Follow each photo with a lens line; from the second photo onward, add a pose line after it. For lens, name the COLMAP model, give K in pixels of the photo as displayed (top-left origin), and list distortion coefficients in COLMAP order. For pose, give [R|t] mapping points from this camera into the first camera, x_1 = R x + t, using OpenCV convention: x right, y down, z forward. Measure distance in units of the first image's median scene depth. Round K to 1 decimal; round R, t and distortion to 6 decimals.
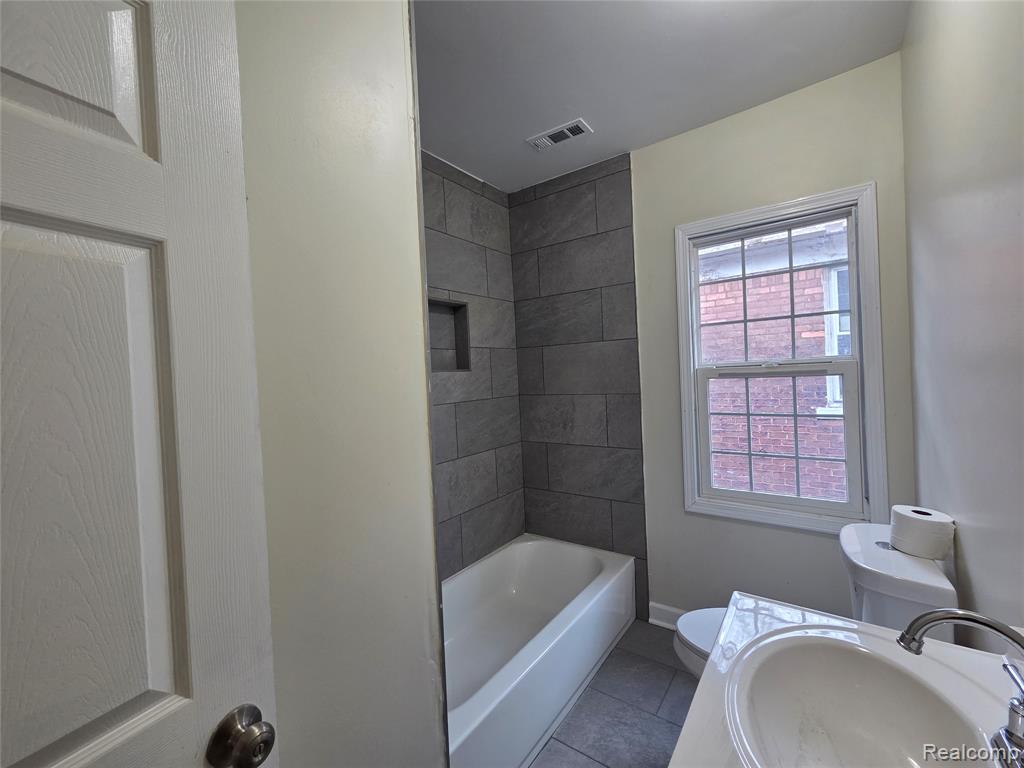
lens RADIAL K [[419.4, 0, 515.1], [0, 419.4, 381.3], [0, 0, 1]] dist [0.002786, -0.000738]
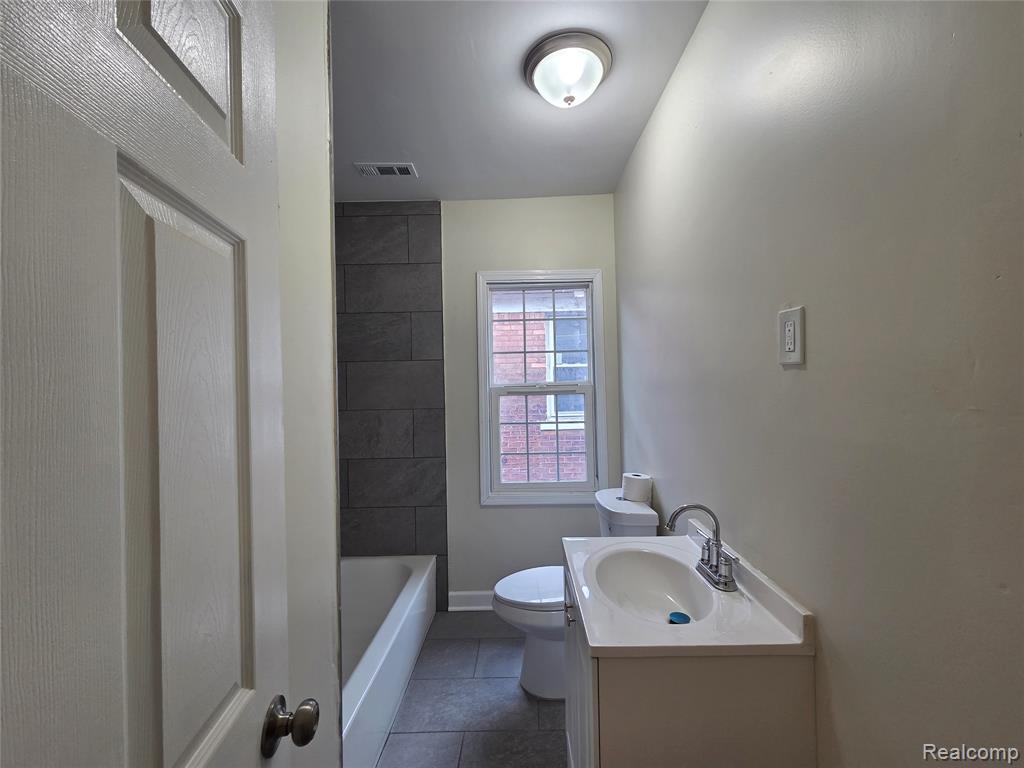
lens RADIAL K [[419.4, 0, 515.1], [0, 419.4, 381.3], [0, 0, 1]] dist [0.002786, -0.000738]
pose [[0.818363, 0.034265, 0.573679, -0.197803], [-0.004993, 0.998607, -0.052522, 0.014621], [-0.574680, 0.040118, 0.817394, -0.049851]]
